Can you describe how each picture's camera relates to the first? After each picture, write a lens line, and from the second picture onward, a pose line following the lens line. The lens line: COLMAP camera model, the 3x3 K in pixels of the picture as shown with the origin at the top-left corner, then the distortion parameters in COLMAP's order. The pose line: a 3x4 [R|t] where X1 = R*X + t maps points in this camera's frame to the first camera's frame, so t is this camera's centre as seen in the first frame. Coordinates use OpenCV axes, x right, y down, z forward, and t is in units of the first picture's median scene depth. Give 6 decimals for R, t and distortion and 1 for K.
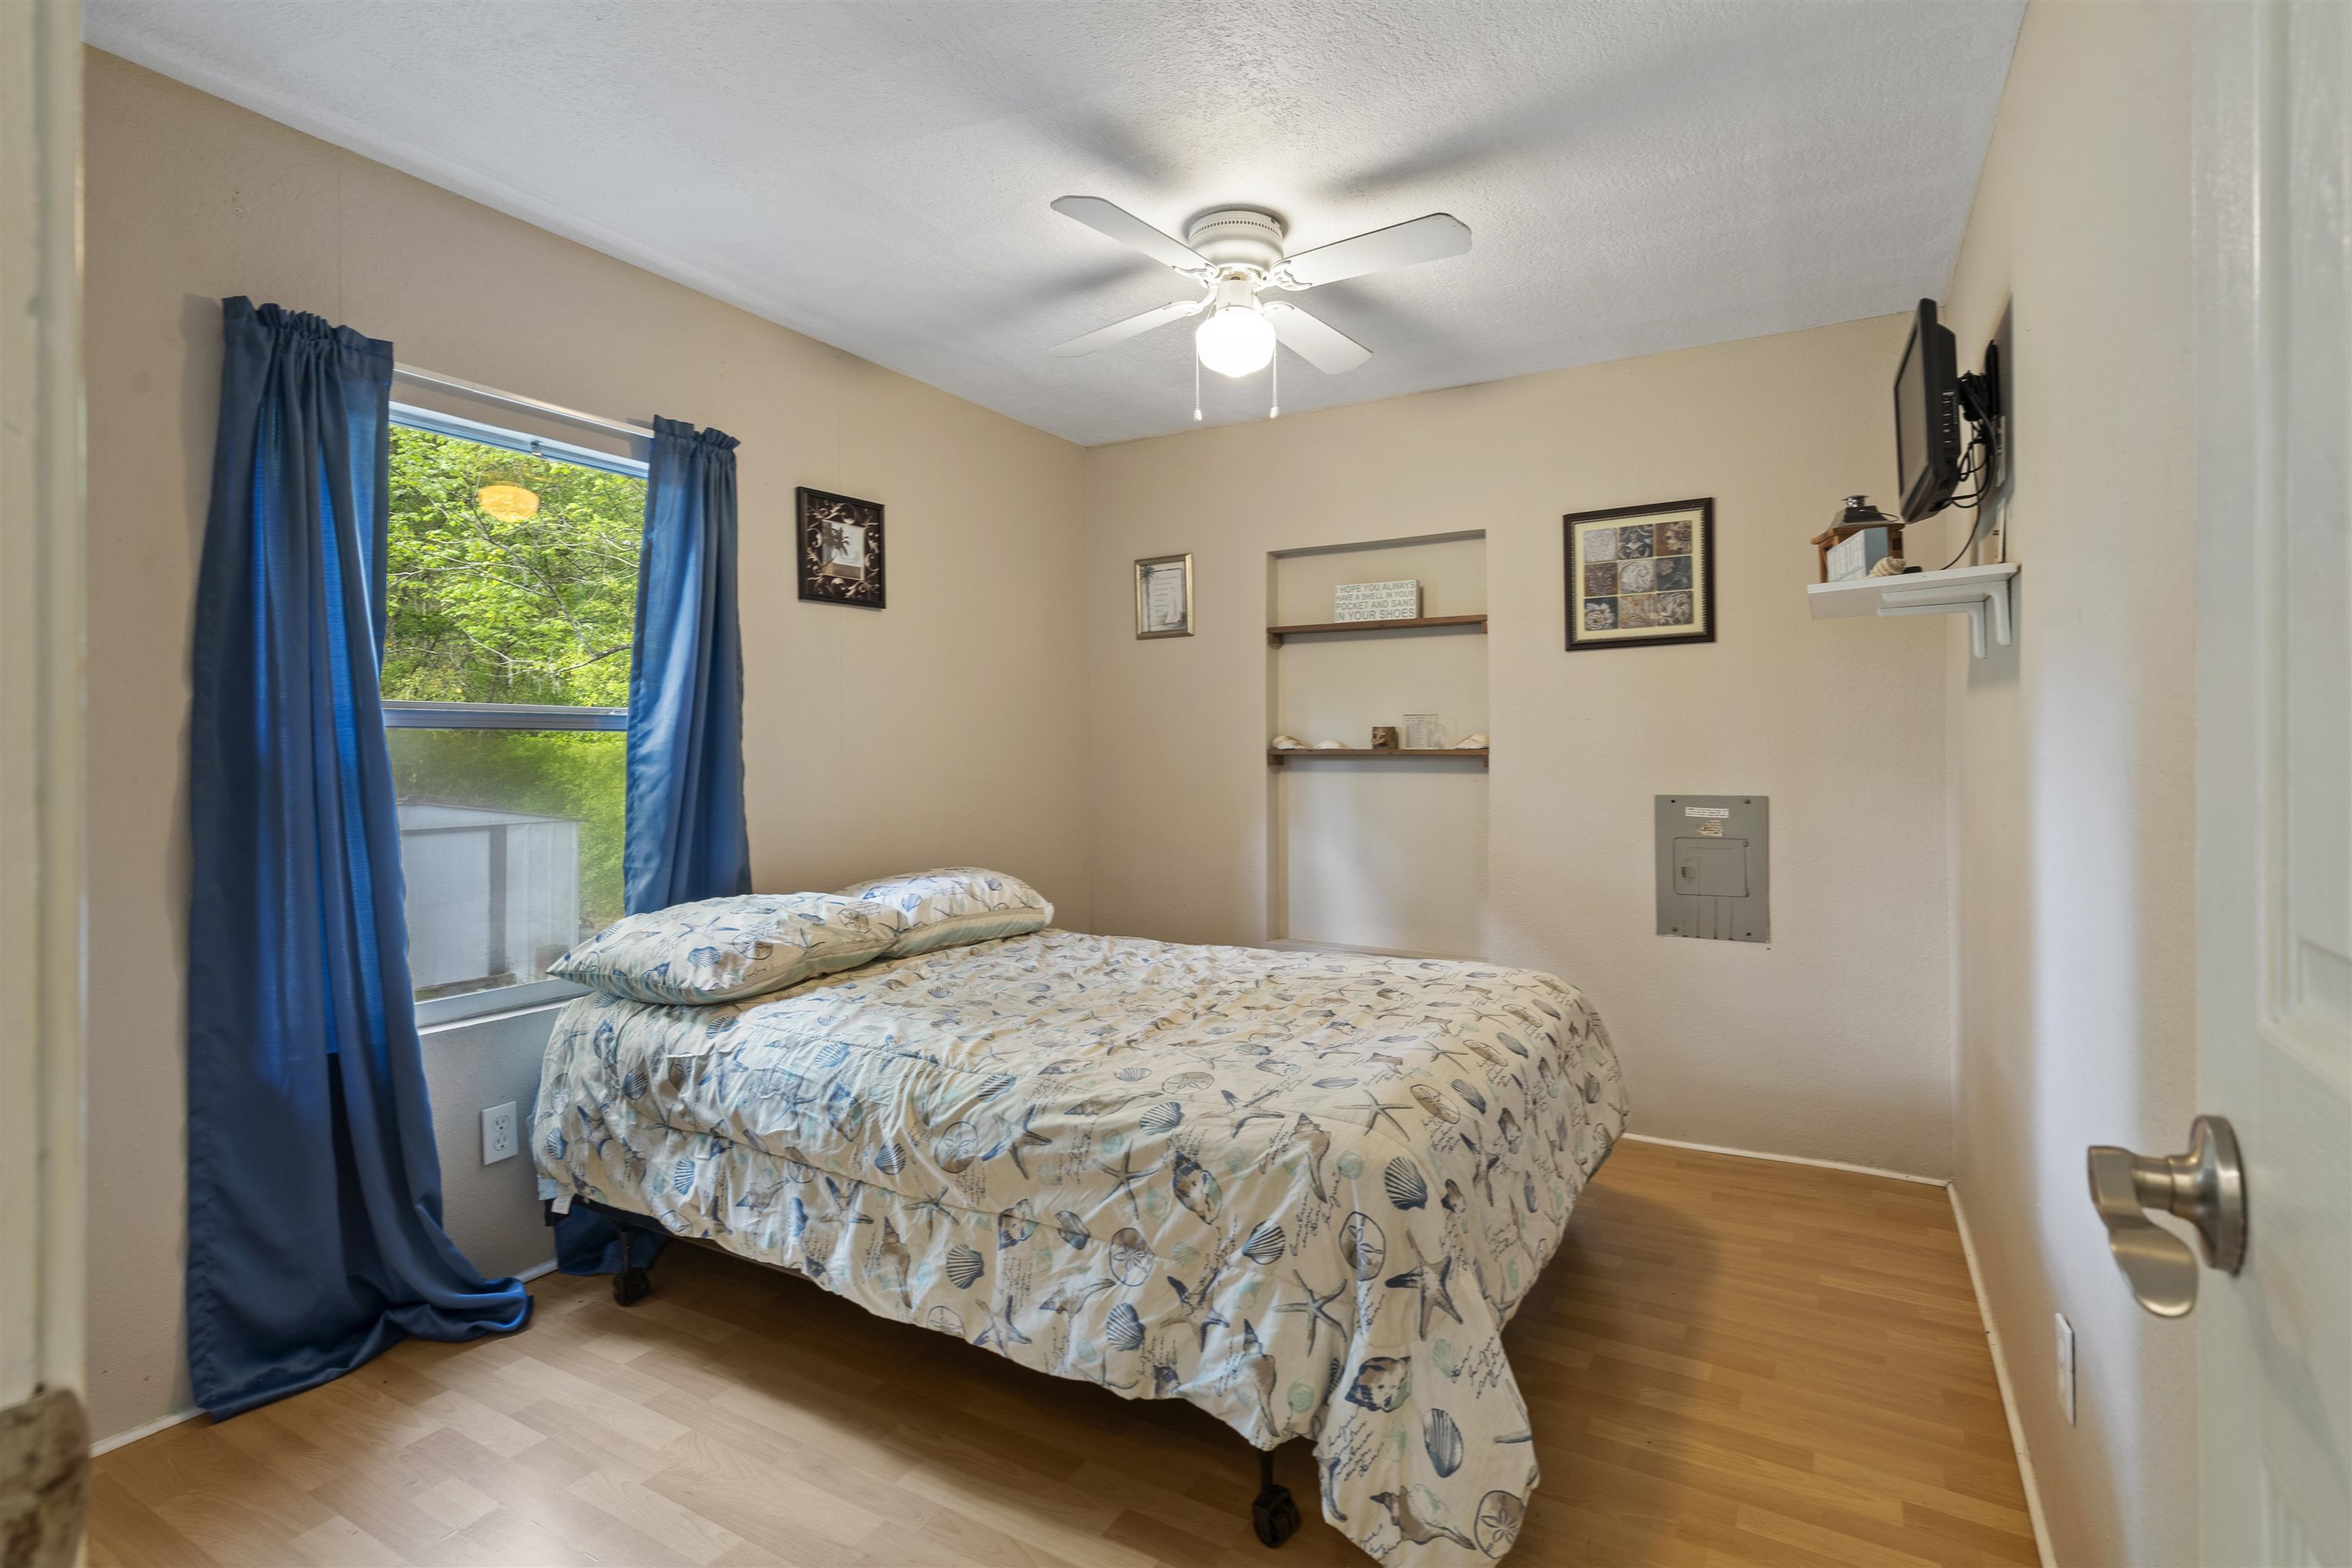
lens RADIAL K [[1072.7, 0, 1177.6], [0, 1072.7, 793.5], [0, 0, 1]] dist [-0.003435, 0.002917]
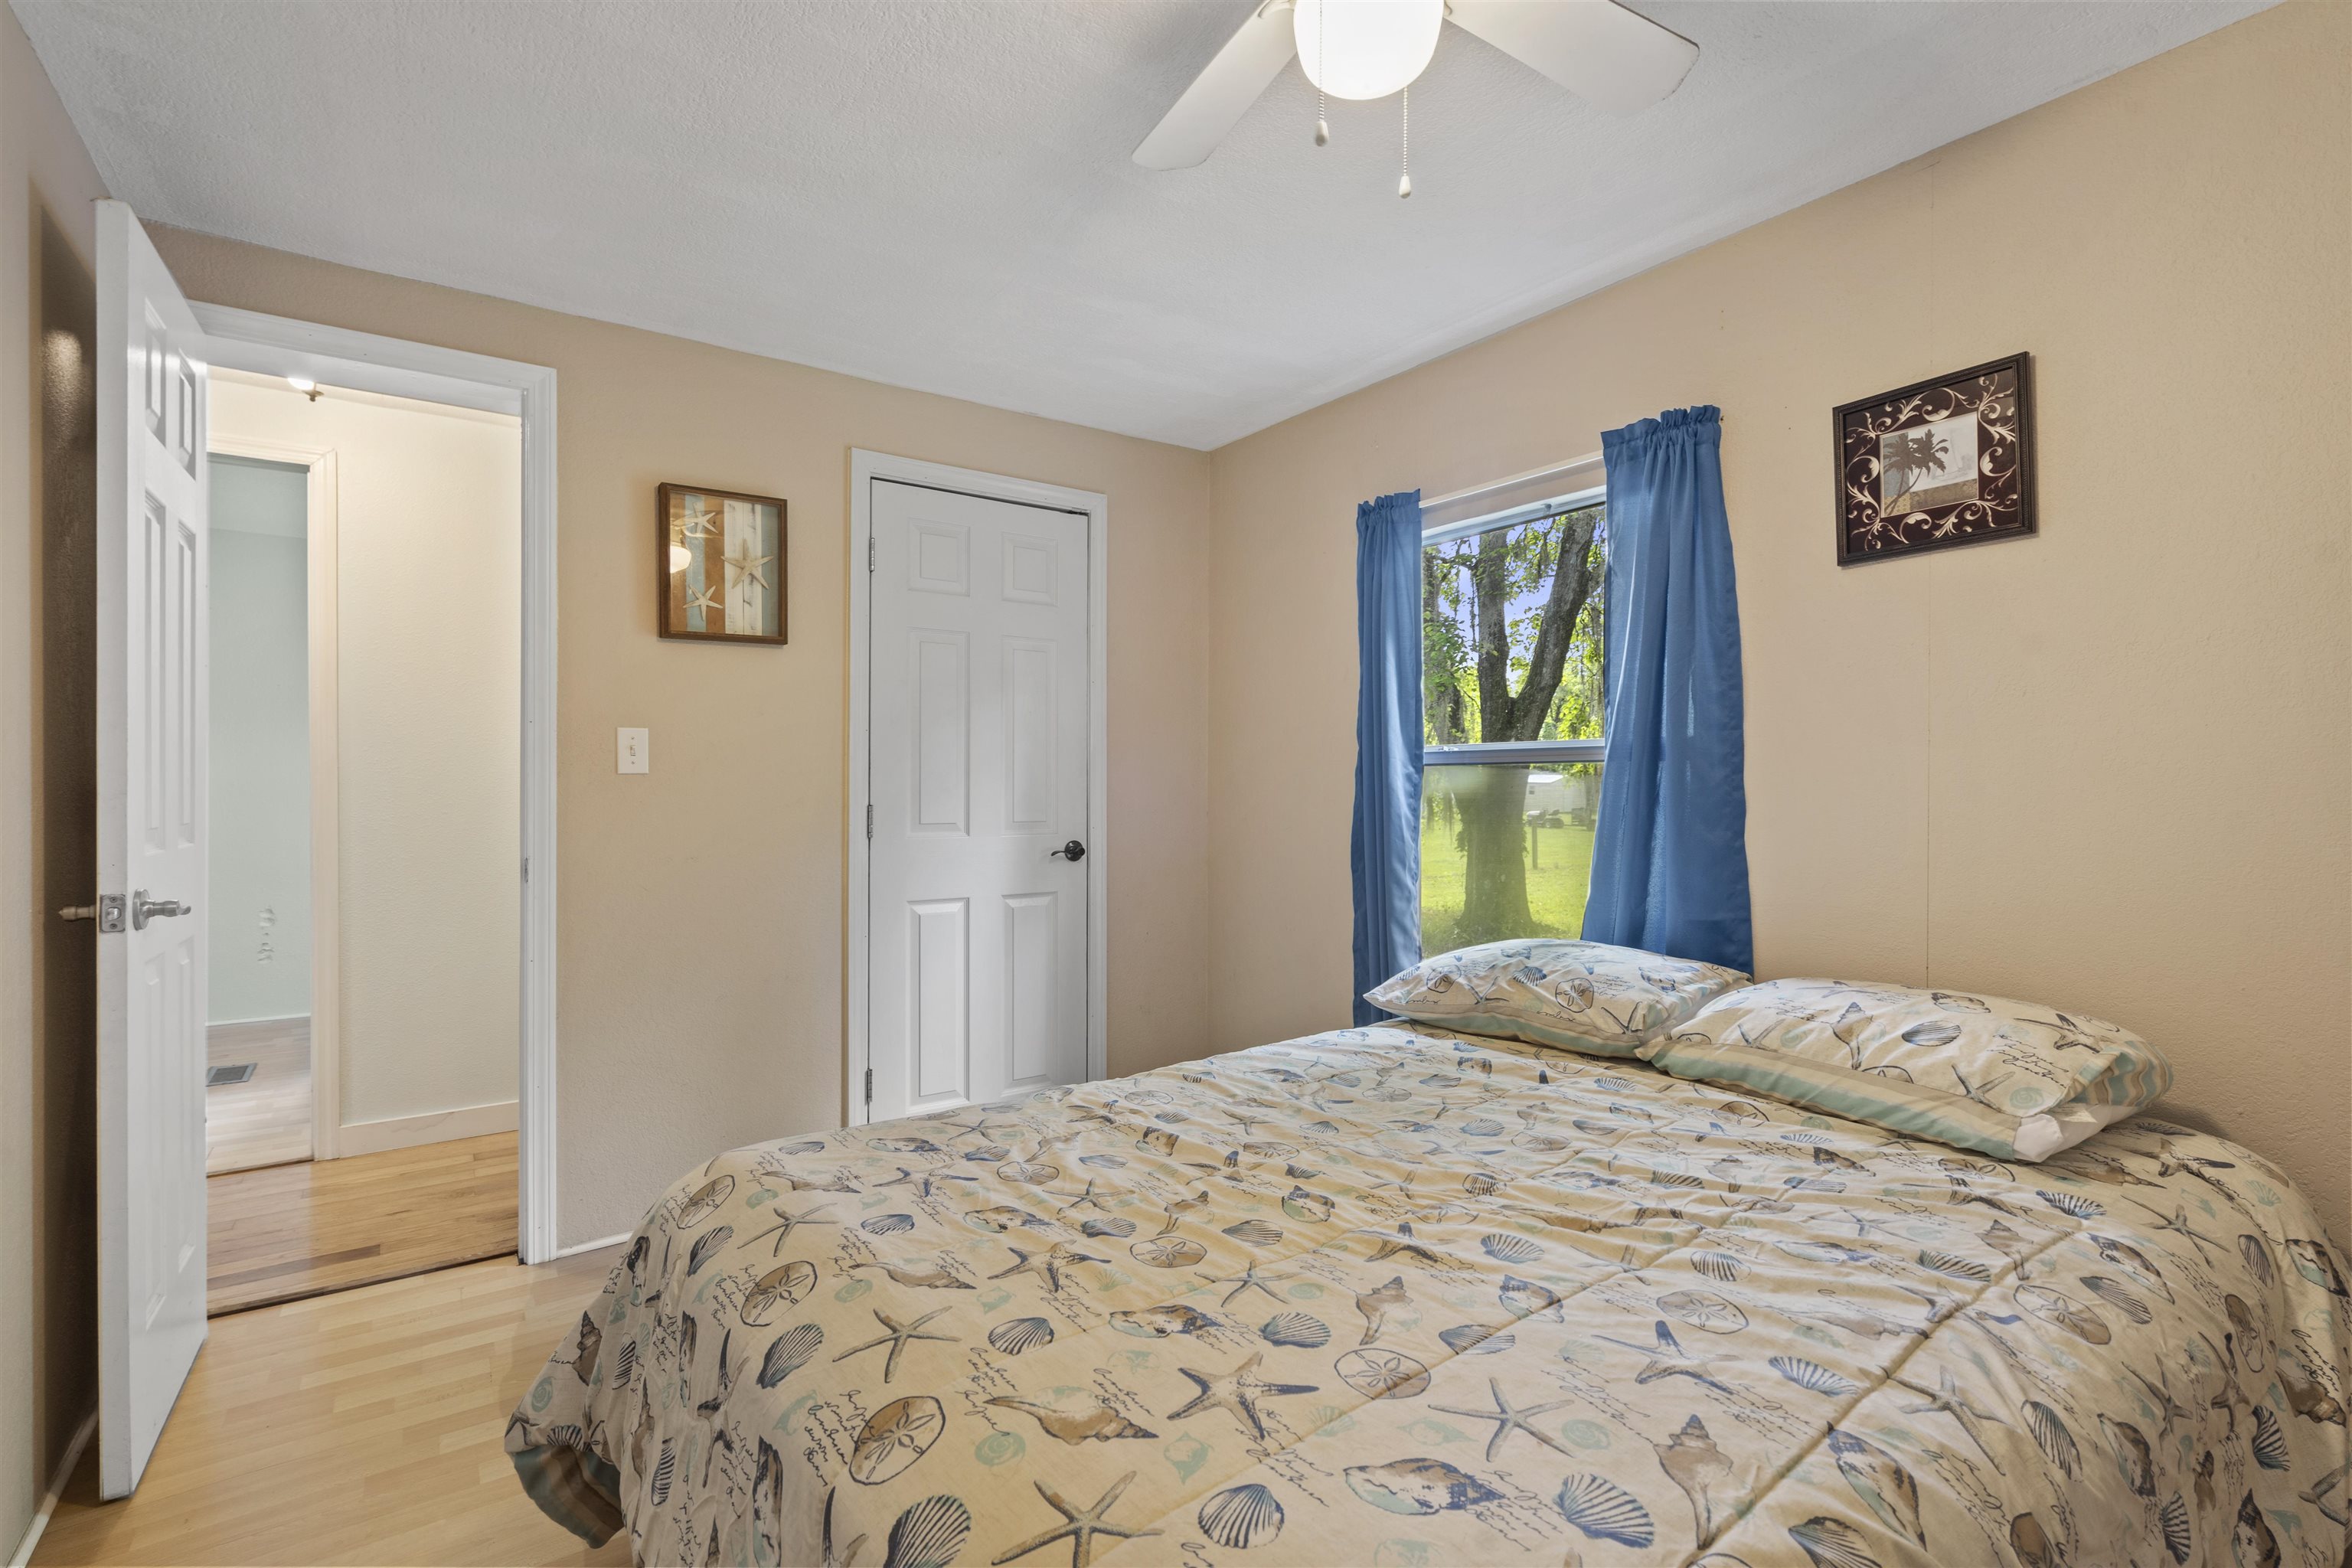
lens RADIAL K [[1072.7, 0, 1181.2], [0, 1072.7, 769.3], [0, 0, 1]] dist [-0.003435, 0.002917]
pose [[-0.410619, -0.005127, -0.911793, 0.447187], [-0.037841, 0.999218, 0.011423, -0.039945], [0.911022, 0.039194, -0.410492, 0.878022]]
